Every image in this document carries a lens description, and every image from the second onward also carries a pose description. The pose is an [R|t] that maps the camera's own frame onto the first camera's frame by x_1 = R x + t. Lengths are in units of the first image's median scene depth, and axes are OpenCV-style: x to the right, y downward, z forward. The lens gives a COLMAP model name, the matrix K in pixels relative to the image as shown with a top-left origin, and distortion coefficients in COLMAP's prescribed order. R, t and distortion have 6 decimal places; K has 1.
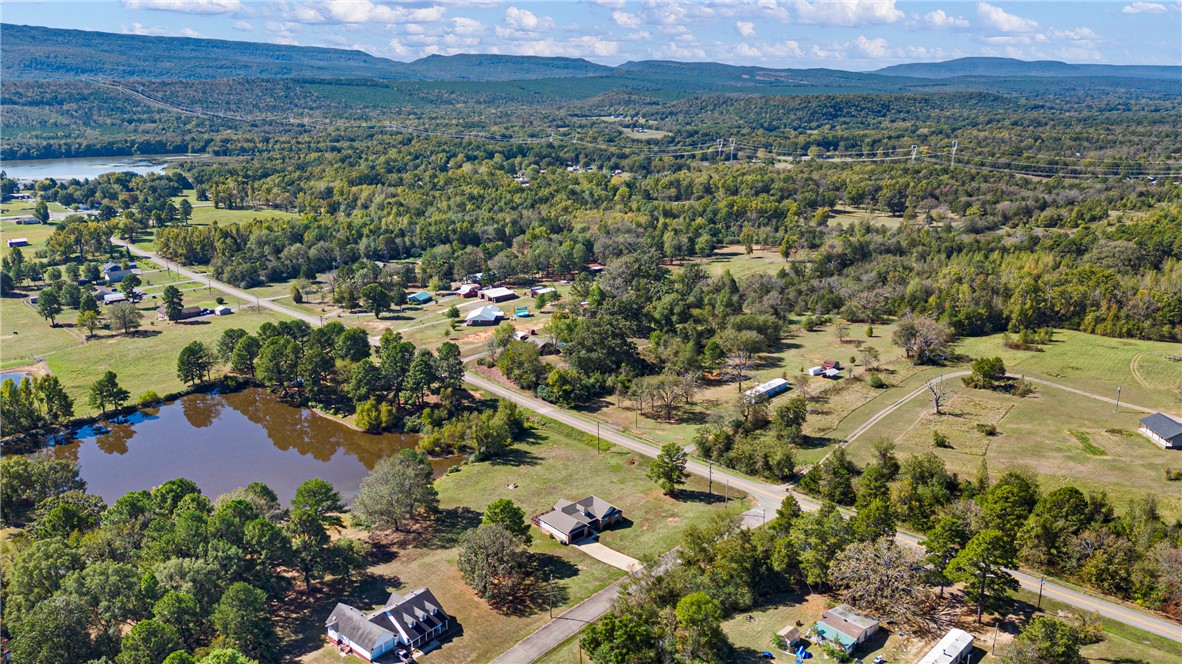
lens RADIAL K [[869.5, 0, 591.0], [0, 869.5, 332.0], [0, 0, 1]] dist [0.084876, -0.105838]
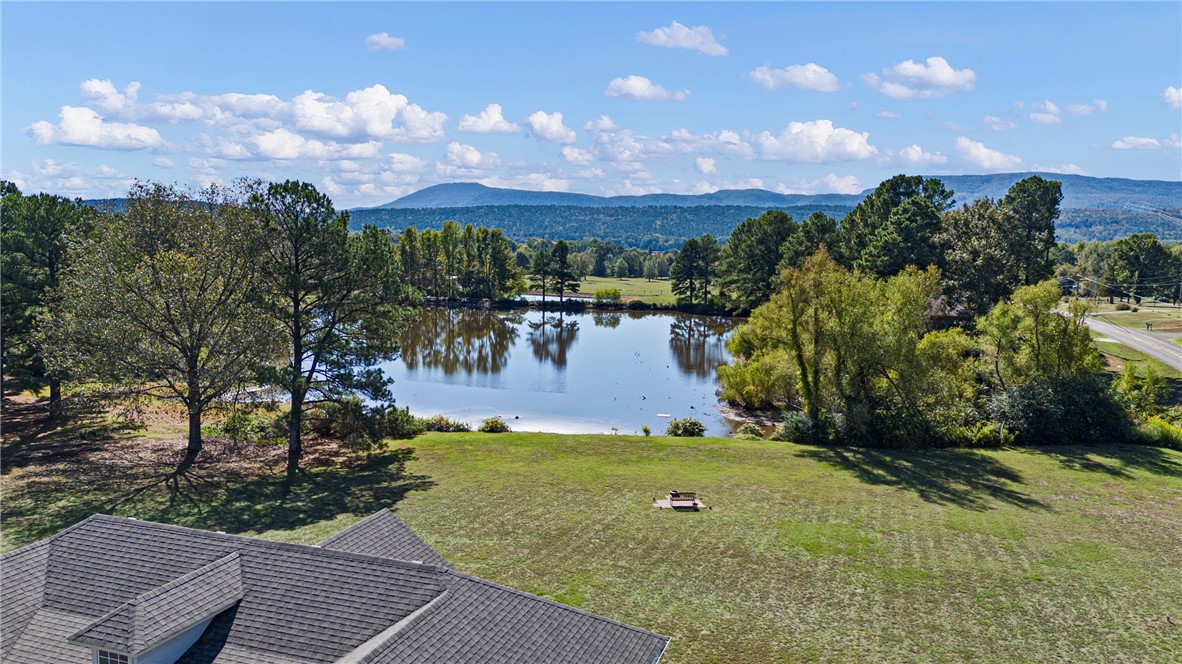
lens RADIAL K [[866.0, 0, 591.0], [0, 866.0, 332.0], [0, 0, 1]] dist [0.125623, -0.191530]
pose [[0.467194, 0.103396, -0.878088, 0.040497], [-0.257824, 0.965908, -0.023441, 0.085211], [0.845729, 0.237343, 0.477924, 0.502100]]
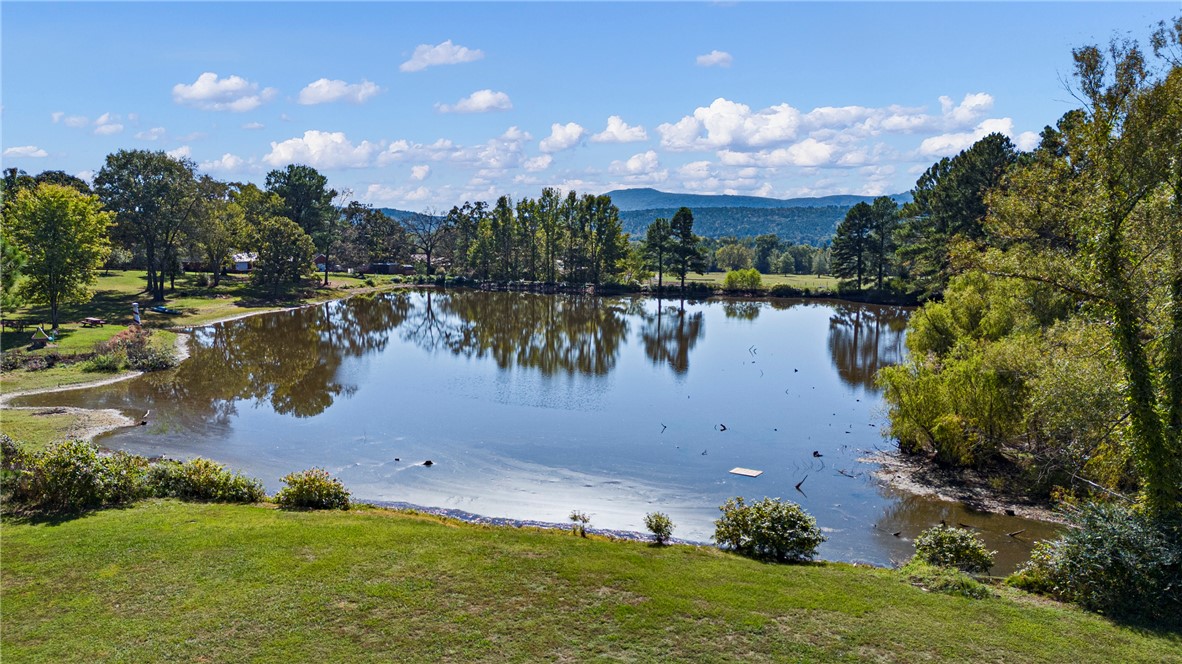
lens RADIAL K [[867.1, 0, 562.7], [0, 867.1, 328.6], [0, 0, 1]] dist [-0.000506, -0.001326]
pose [[0.252282, 0.100372, -0.962434, -0.042445], [-0.275369, 0.960930, 0.028033, 0.083115], [0.927645, 0.257952, 0.270065, 0.568903]]
